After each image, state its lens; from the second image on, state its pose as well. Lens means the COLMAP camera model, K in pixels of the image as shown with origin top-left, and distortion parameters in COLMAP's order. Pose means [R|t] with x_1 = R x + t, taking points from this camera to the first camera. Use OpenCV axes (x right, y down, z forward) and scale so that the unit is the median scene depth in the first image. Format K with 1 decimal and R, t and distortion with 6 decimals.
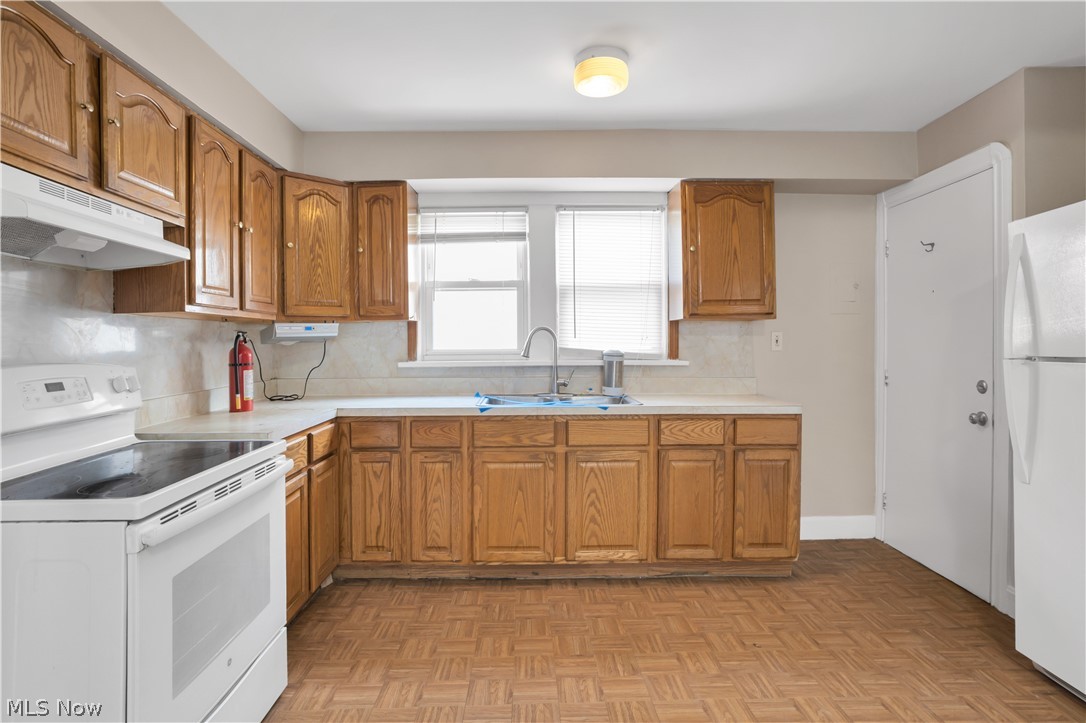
lens RADIAL K [[547.2, 0, 543.0], [0, 547.2, 361.5], [0, 0, 1]] dist [-0.000262, -0.000221]
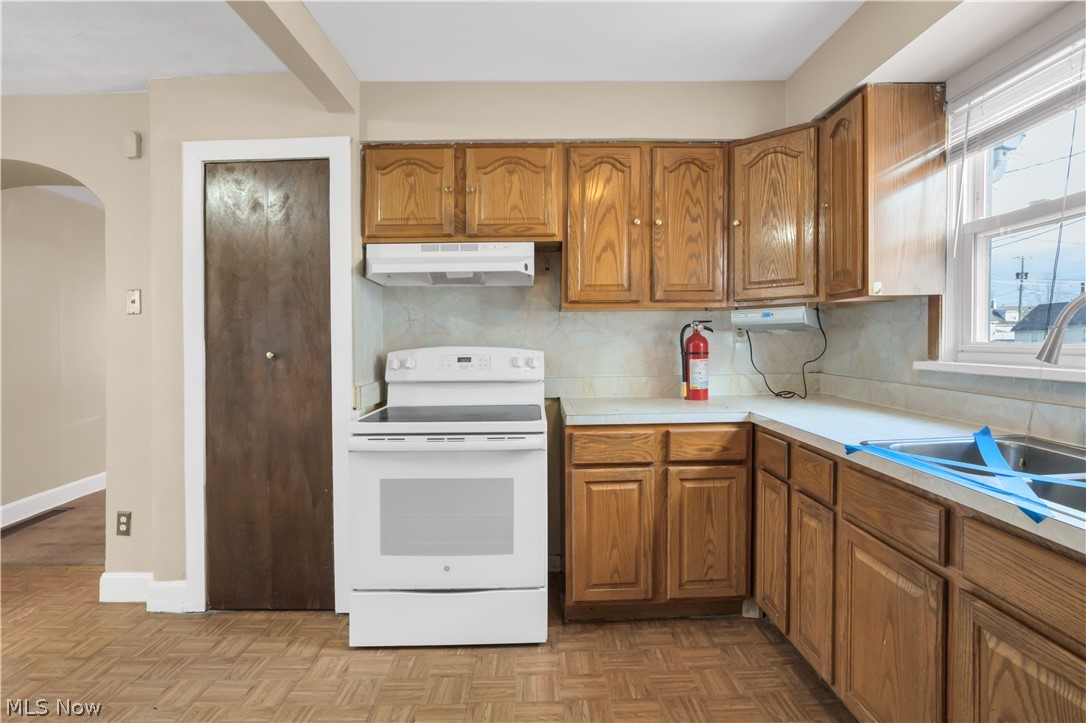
lens RADIAL K [[547.2, 0, 543.0], [0, 547.2, 361.5], [0, 0, 1]] dist [-0.000262, -0.000221]
pose [[0.053256, 0.050553, -0.997300, 0.436632], [-0.029383, 0.998365, 0.049038, -0.021225], [0.998148, 0.026692, 0.054655, 0.652364]]
